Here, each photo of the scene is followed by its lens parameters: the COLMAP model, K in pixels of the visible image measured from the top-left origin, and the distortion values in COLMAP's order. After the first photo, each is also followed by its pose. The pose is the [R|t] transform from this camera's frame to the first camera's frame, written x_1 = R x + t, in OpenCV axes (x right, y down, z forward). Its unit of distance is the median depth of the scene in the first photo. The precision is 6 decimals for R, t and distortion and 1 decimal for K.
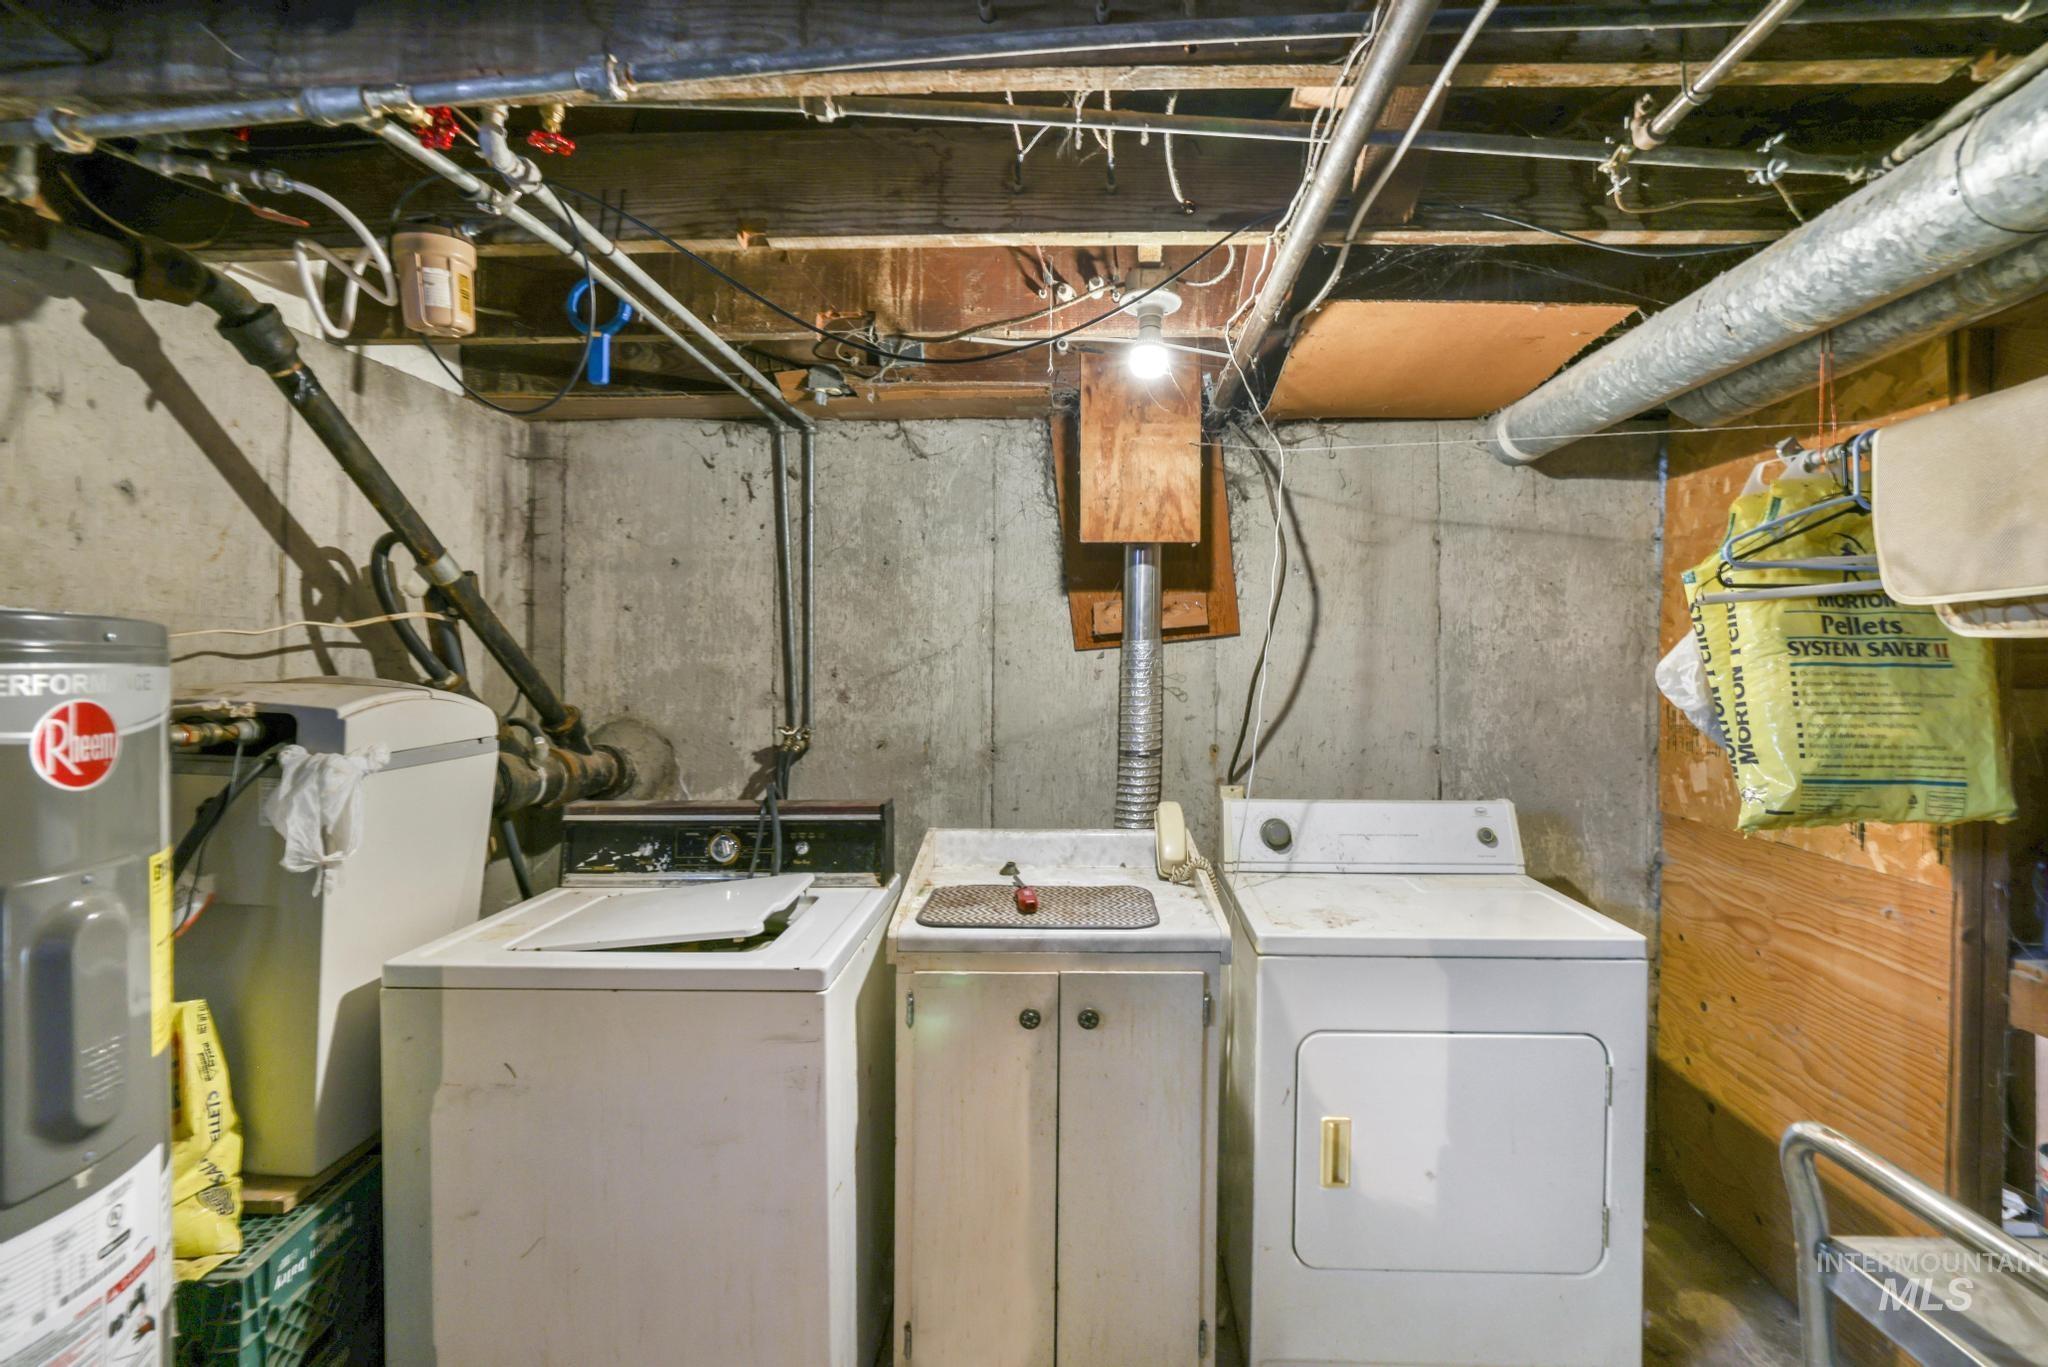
lens RADIAL K [[919.1, 0, 1031.7], [0, 919.1, 668.6], [0, 0, 1]] dist [-0.022600, 0.003003]
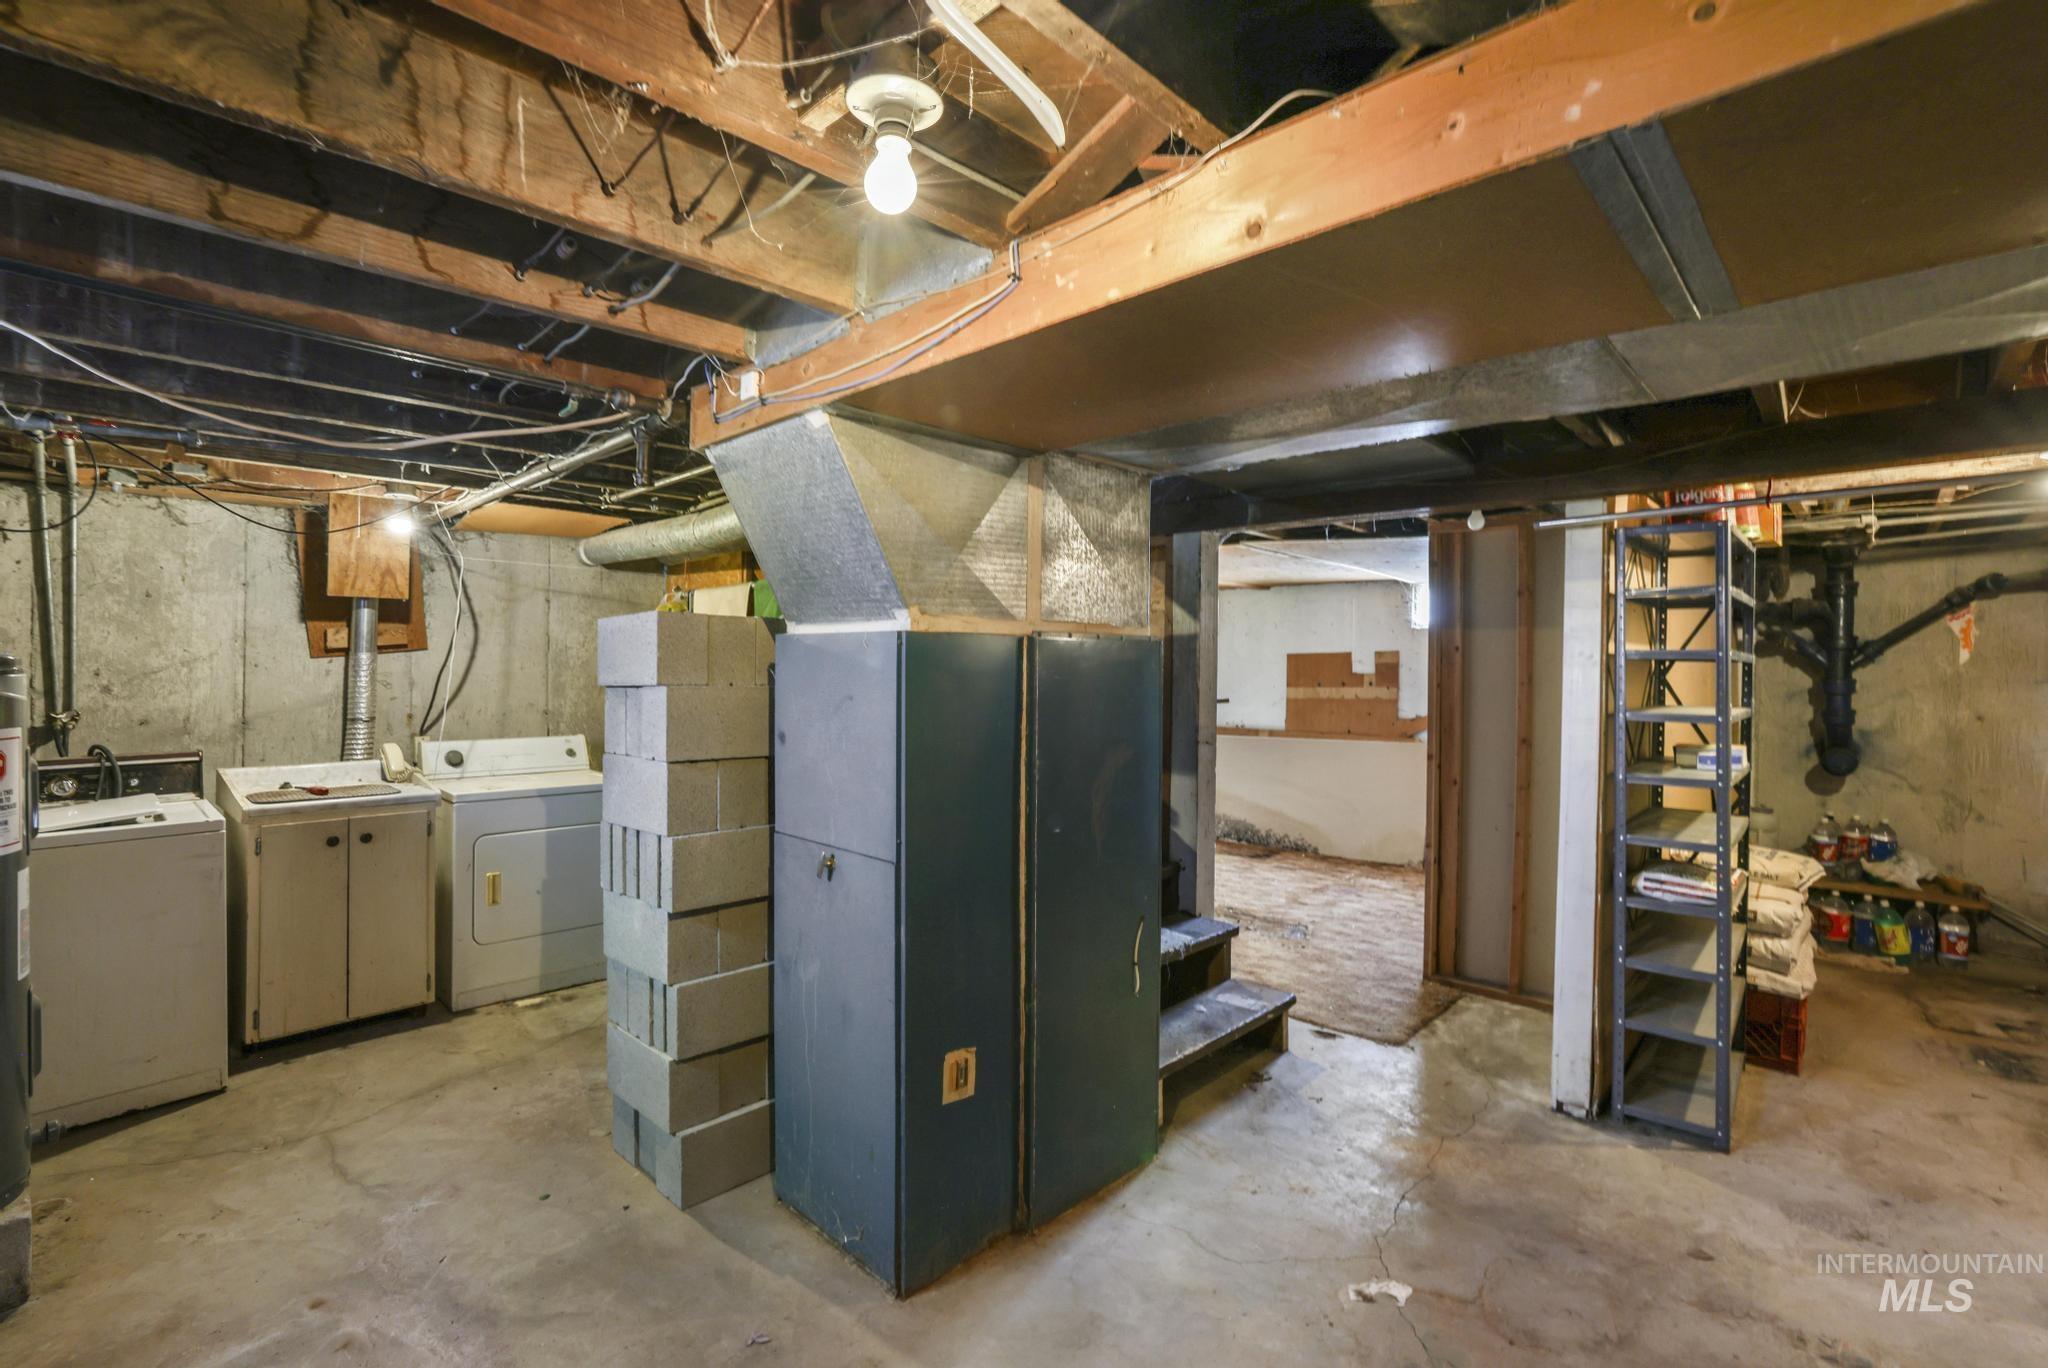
lens RADIAL K [[919.1, 0, 1047.5], [0, 919.1, 653.8], [0, 0, 1]] dist [-0.022600, 0.003003]
pose [[0.625908, 0.010516, 0.779826, -0.378742], [-0.004991, 0.999943, -0.009478, -0.018372], [-0.779881, 0.002041, 0.625925, -0.981868]]
